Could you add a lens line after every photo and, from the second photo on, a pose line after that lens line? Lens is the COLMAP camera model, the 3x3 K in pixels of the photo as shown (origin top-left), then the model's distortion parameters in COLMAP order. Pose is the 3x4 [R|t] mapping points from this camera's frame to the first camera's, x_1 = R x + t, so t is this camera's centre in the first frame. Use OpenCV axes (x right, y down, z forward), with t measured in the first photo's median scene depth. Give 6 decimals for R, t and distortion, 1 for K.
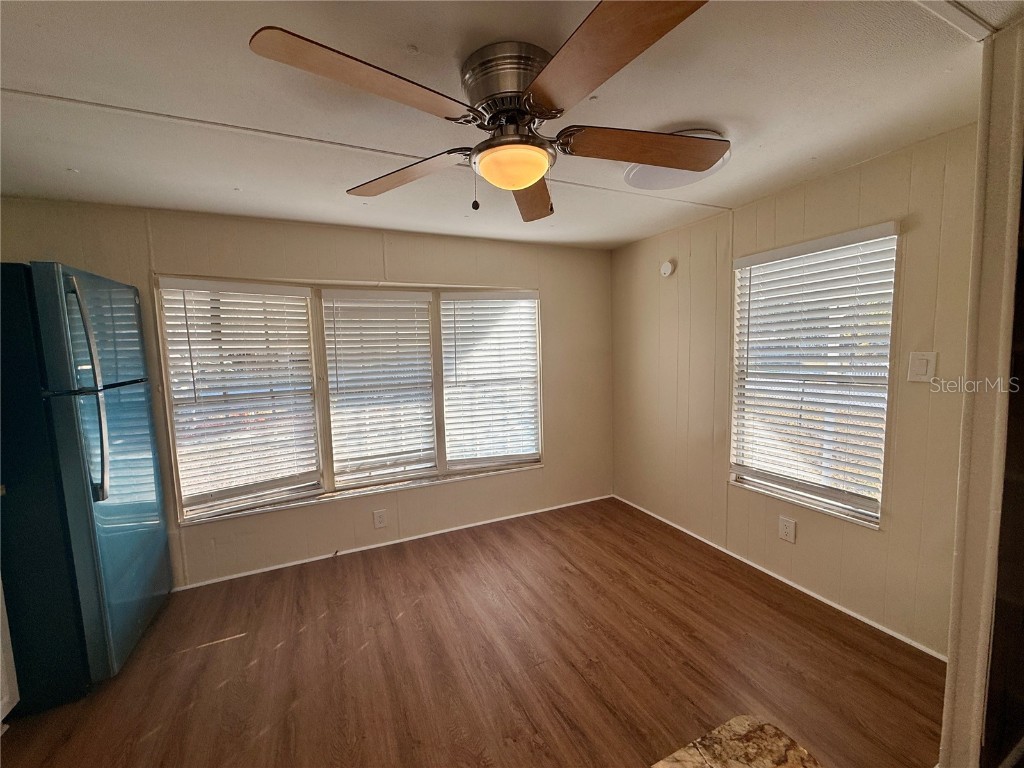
lens RADIAL K [[407.2, 0, 509.3], [0, 407.2, 381.4], [0, 0, 1]] dist [-0.001211, 0.000248]
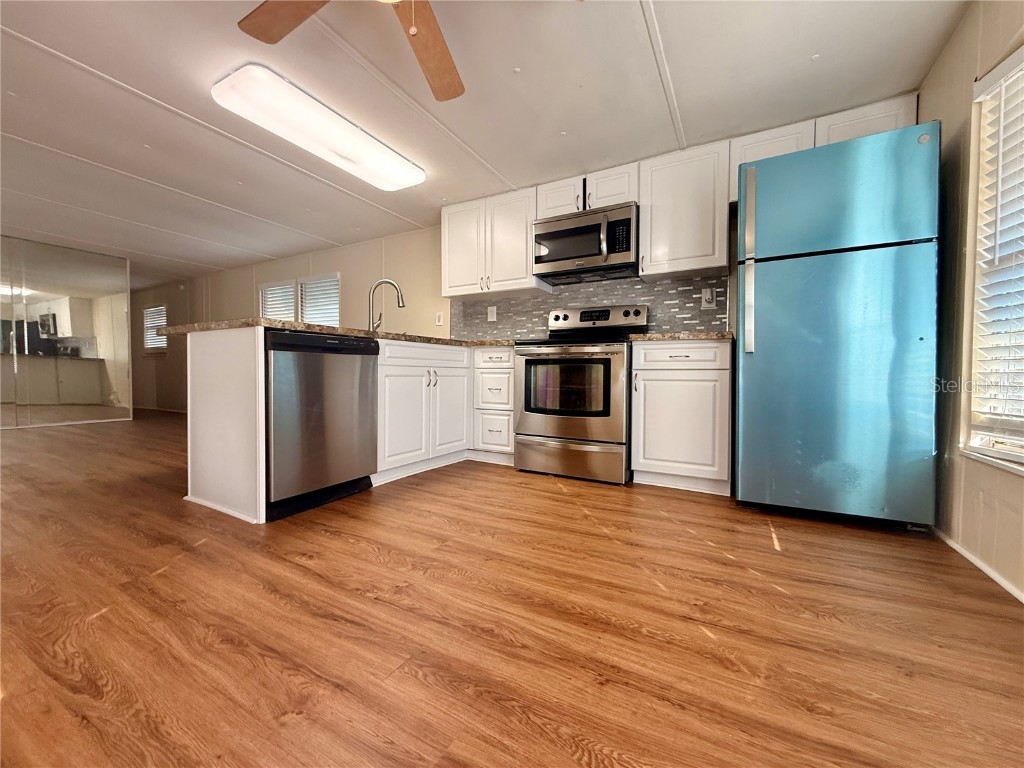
lens RADIAL K [[407.2, 0, 509.5], [0, 407.2, 390.5], [0, 0, 1]] dist [-0.001211, 0.000248]
pose [[-0.806978, 0.046874, -0.588719, 0.223824], [-0.035883, 0.991112, 0.128099, 0.220660], [0.589491, 0.124498, -0.798123, 1.247757]]
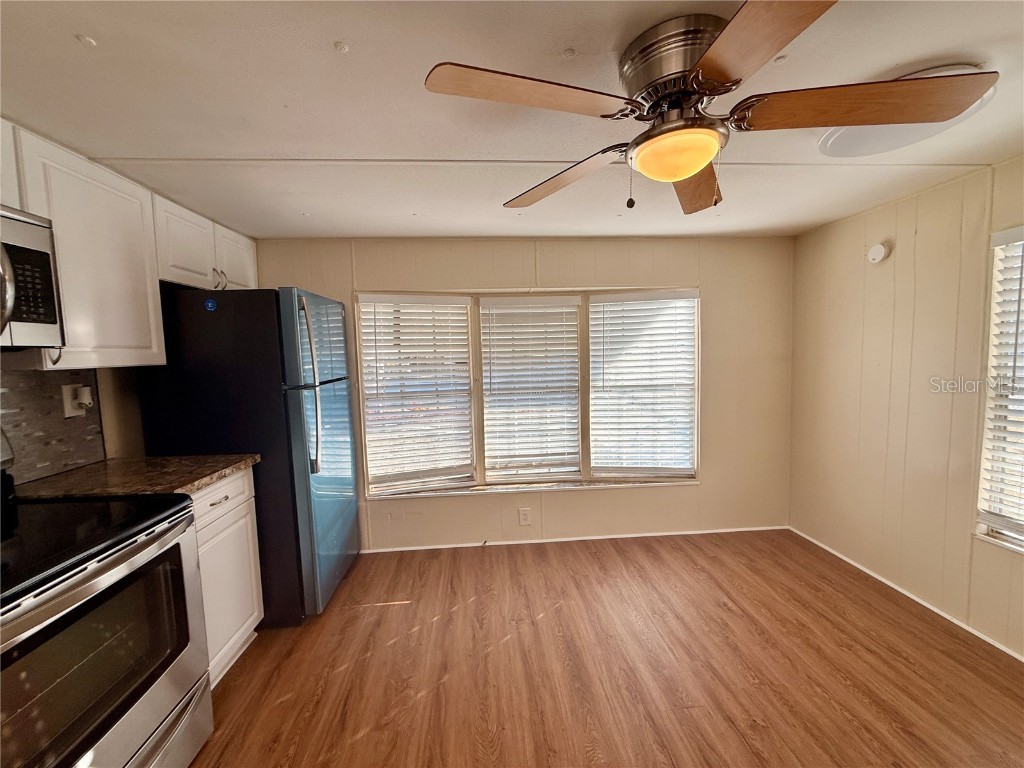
lens RADIAL K [[407.2, 0, 510.3], [0, 407.2, 382.3], [0, 0, 1]] dist [-0.001211, 0.000248]
pose [[0.937952, 0.028495, -0.345593, -0.005333], [-0.029916, 0.999552, 0.001224, -0.007132], [0.345473, 0.009191, 0.938384, 0.016445]]
